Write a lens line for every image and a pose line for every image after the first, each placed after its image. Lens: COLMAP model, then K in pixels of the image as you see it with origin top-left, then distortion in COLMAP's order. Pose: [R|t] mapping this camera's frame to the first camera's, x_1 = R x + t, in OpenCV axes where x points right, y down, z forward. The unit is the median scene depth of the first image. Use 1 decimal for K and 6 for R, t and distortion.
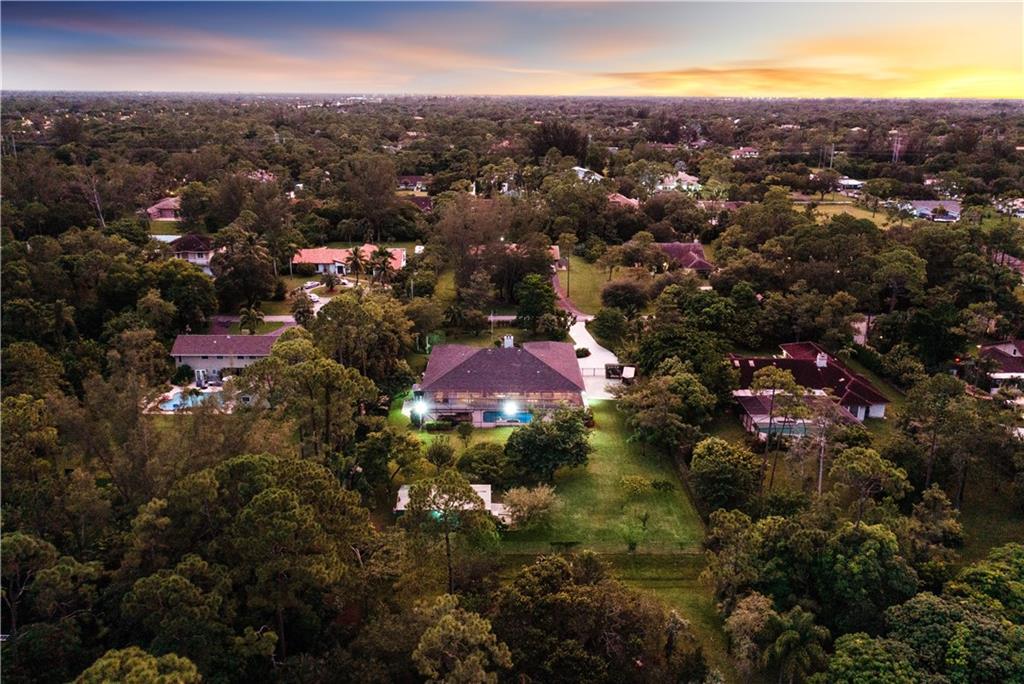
lens RADIAL K [[798.6, 0, 512.0], [0, 798.6, 342.0], [0, 0, 1]] dist [-0.005169, 0.006734]
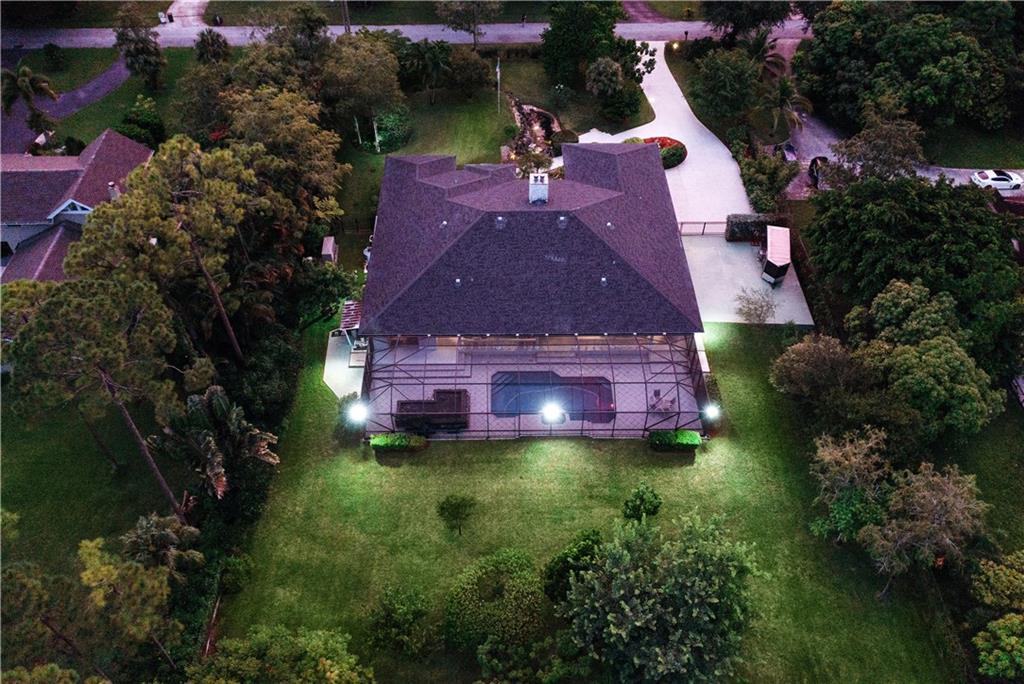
lens RADIAL K [[798.6, 0, 512.0], [0, 798.6, 342.0], [0, 0, 1]] dist [-0.005169, 0.006734]
pose [[0.999966, -0.007949, 0.002169, -0.019713], [0.005779, 0.864225, 0.503073, -0.146559], [-0.005873, -0.503044, 0.864241, 0.489208]]
